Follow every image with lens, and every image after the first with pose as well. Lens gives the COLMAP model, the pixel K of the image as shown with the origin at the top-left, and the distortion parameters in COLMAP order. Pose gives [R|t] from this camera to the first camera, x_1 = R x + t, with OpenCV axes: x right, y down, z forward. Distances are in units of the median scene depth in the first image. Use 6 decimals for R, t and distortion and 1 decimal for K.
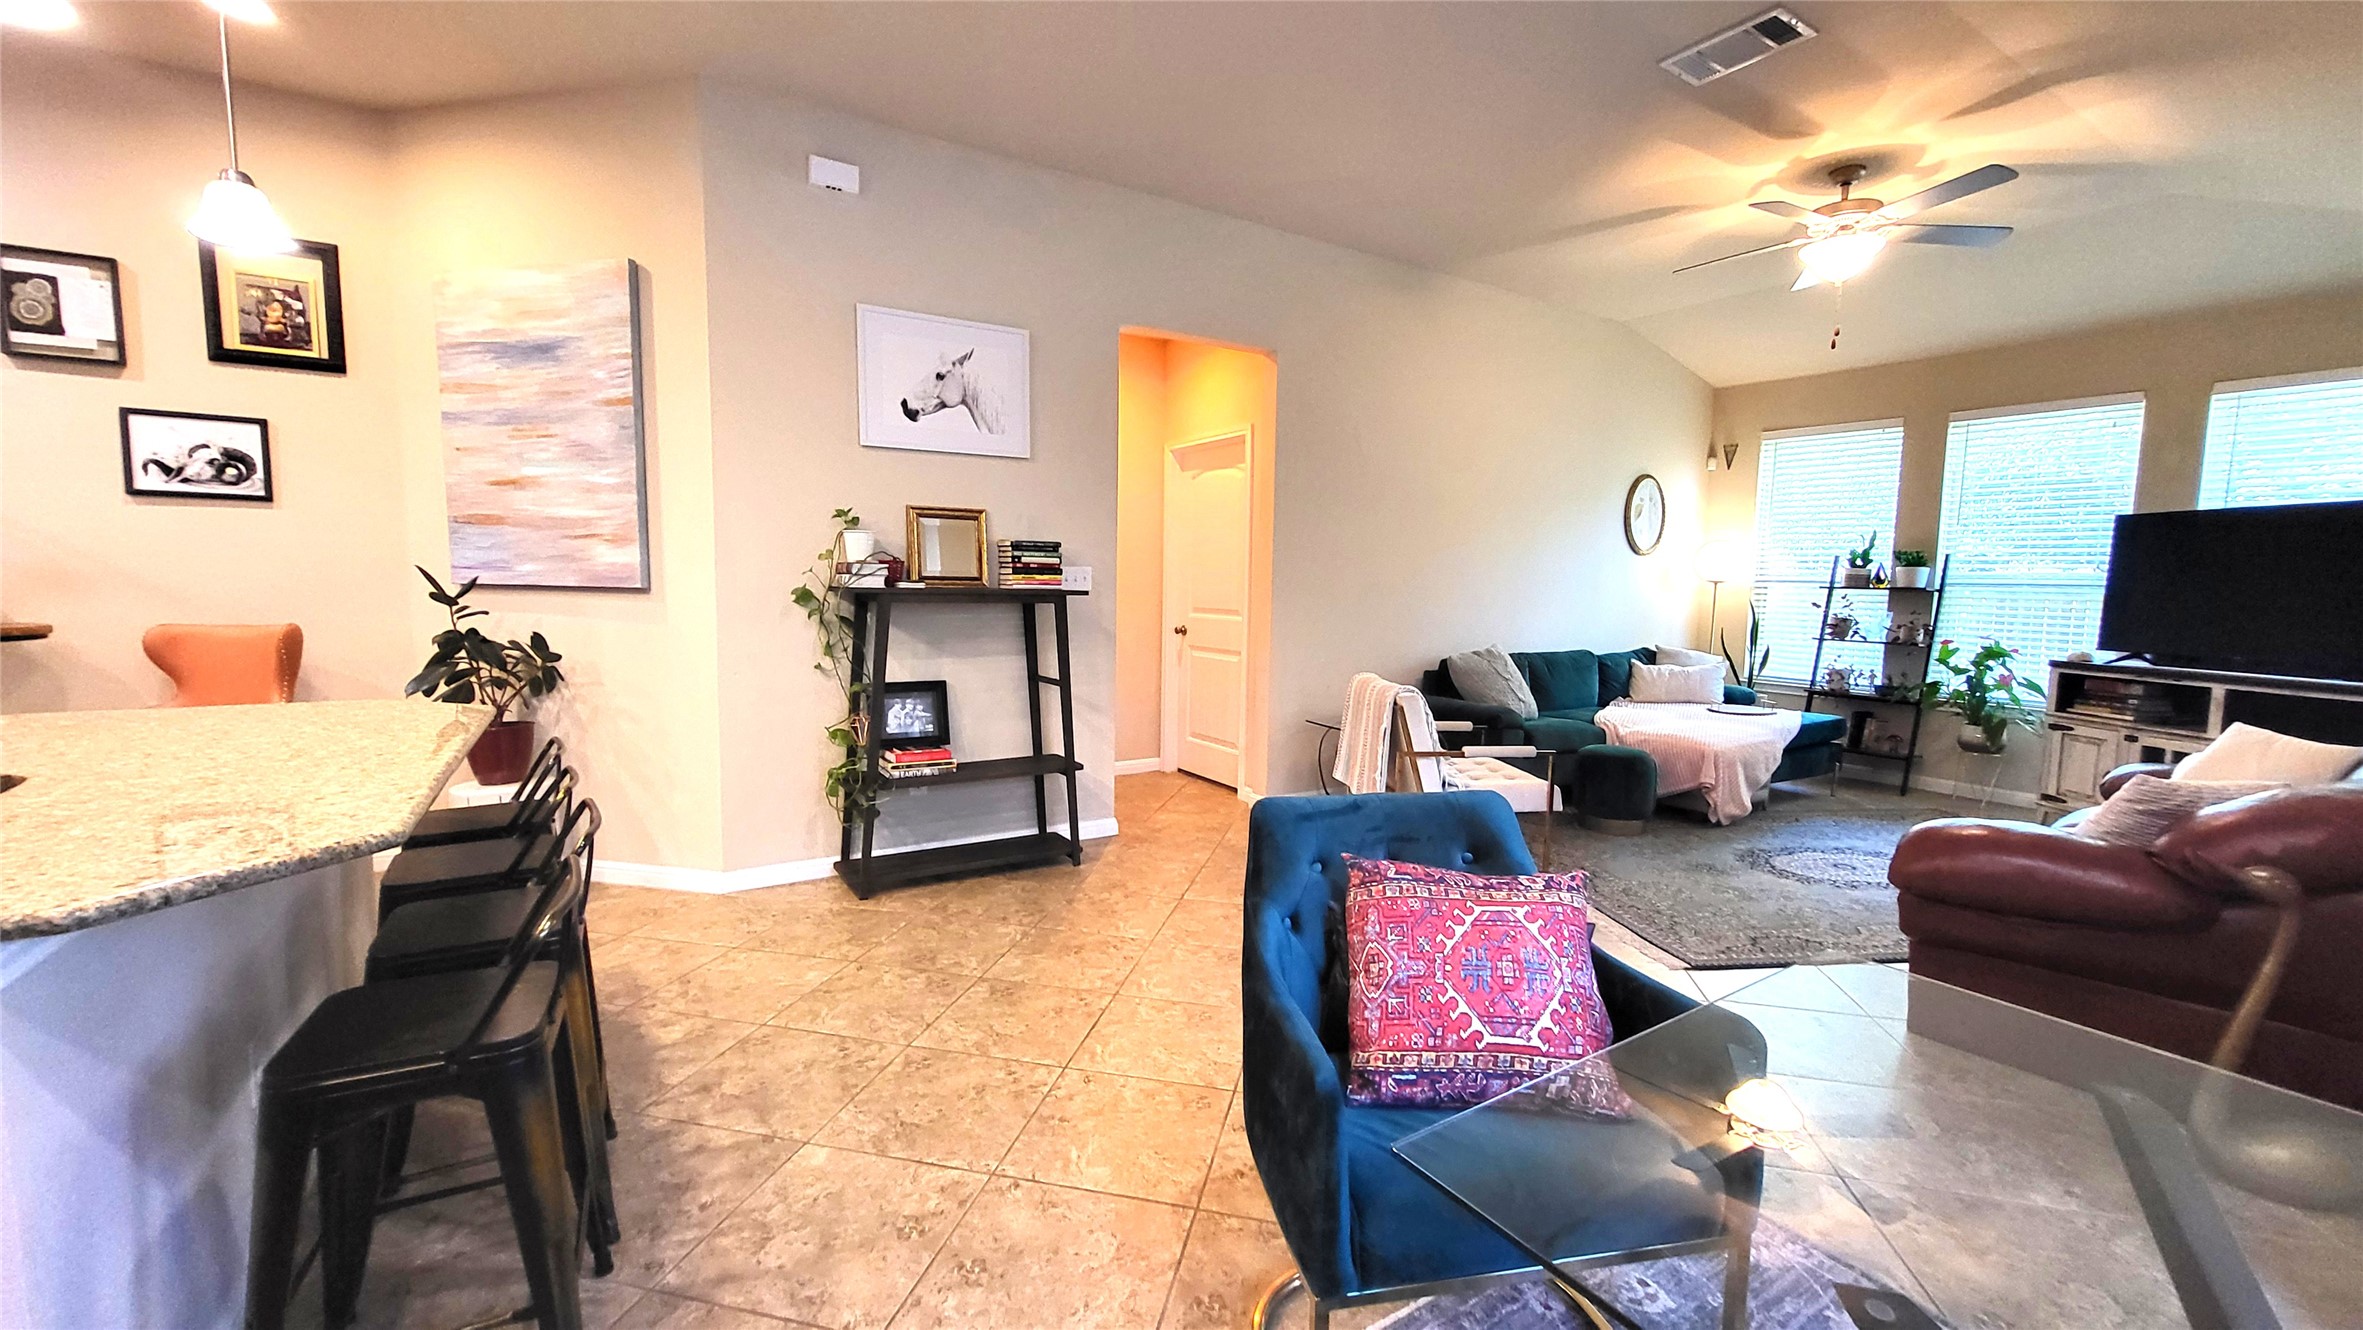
lens RADIAL K [[931.7, 0, 1185.0], [0, 931.7, 663.5], [0, 0, 1]] dist [0.000789, -0.000416]
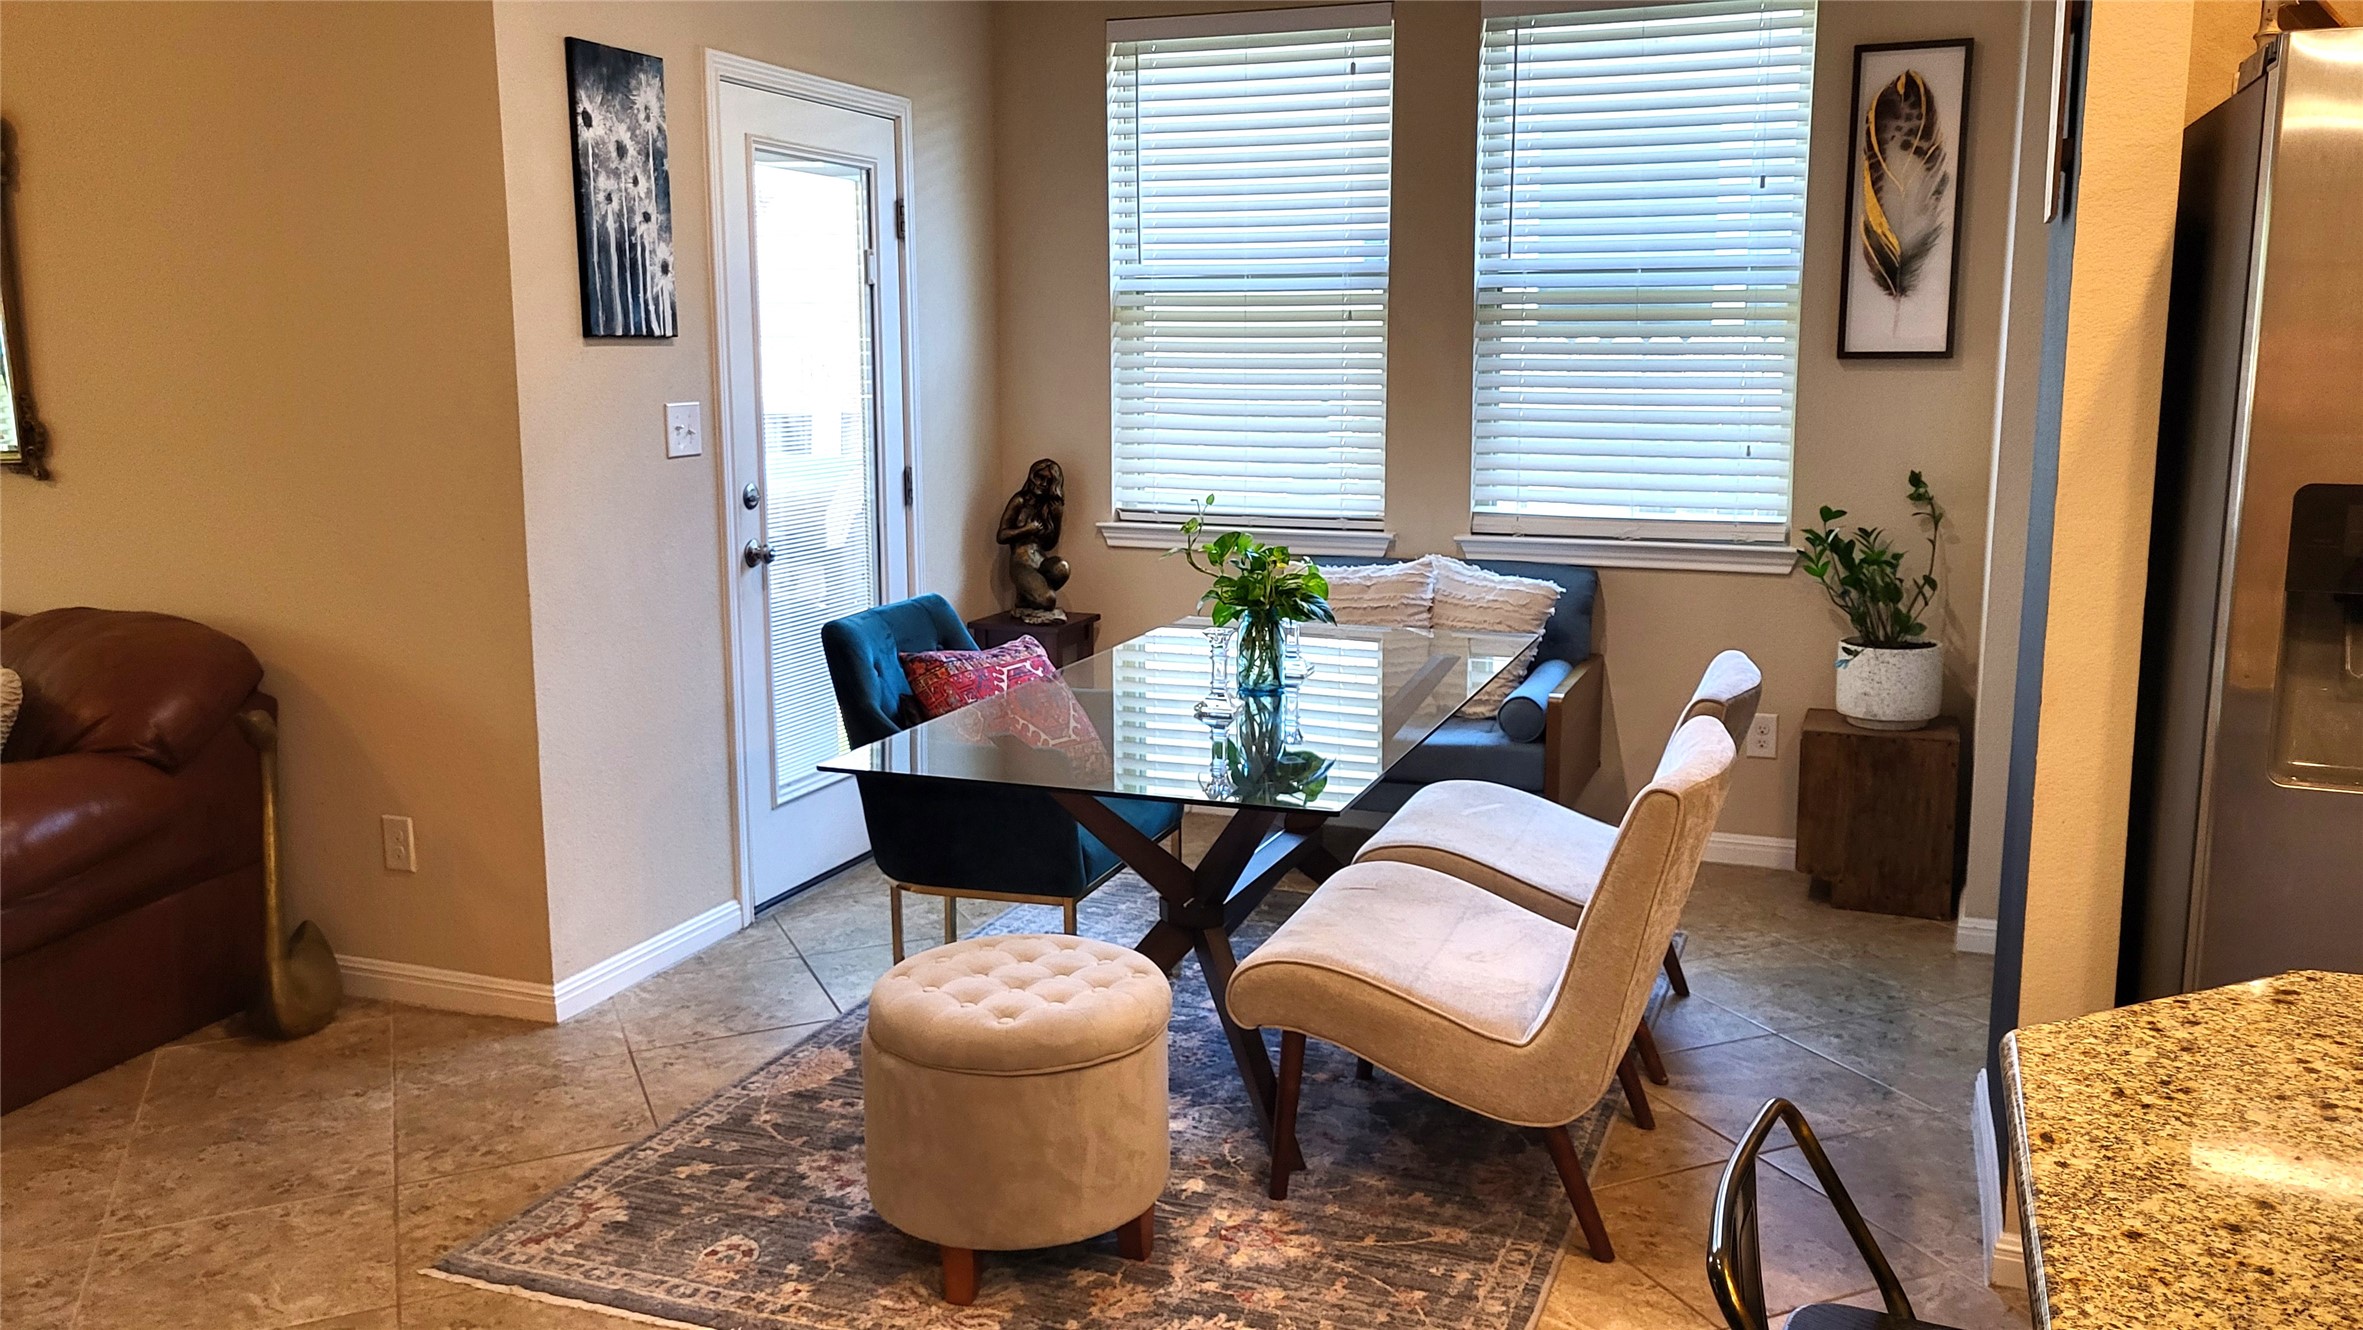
lens RADIAL K [[1812.1, 0, 1178.0], [0, 1812.1, 643.9], [0, 0, 1]] dist [0.048401, -0.043431]
pose [[-0.591194, -0.145467, 0.793302, -0.491724], [0.070236, 0.970578, 0.230316, -0.120430], [-0.803465, 0.191880, -0.563583, 0.704758]]
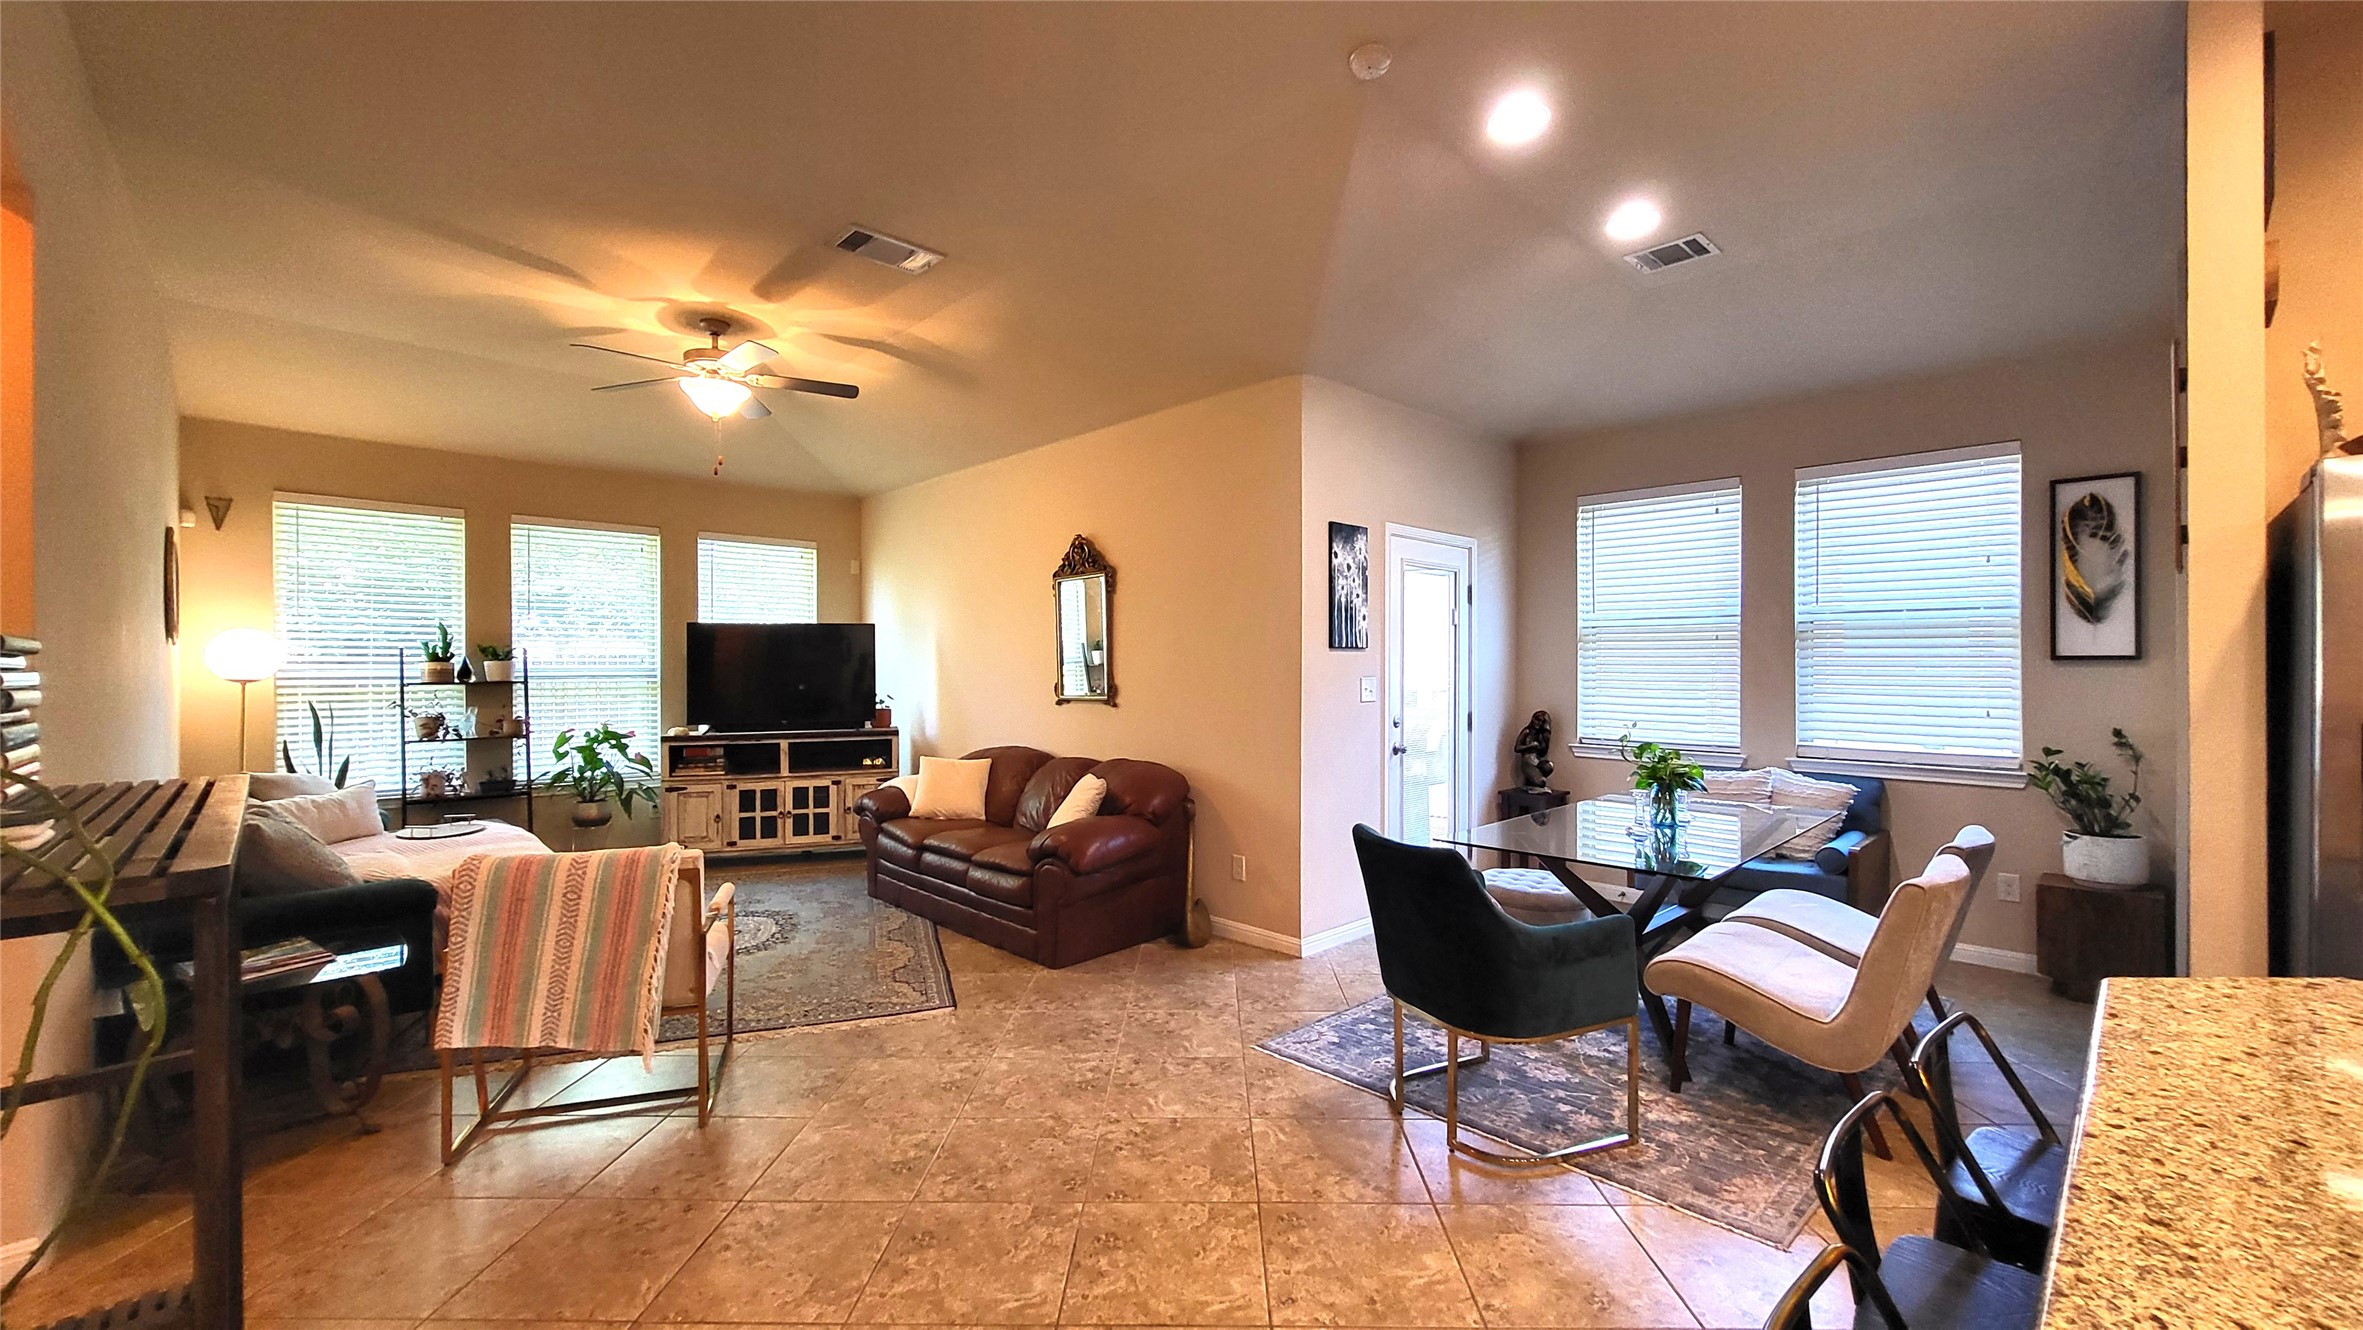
lens RADIAL K [[931.7, 0, 1183.1], [0, 931.7, 667.4], [0, 0, 1]] dist [0.000789, -0.000416]
pose [[-0.199193, -0.018517, 0.979785, -0.592127], [0.090353, 0.995216, 0.037177, -0.111128], [-0.975786, 0.095932, -0.196567, 0.784959]]
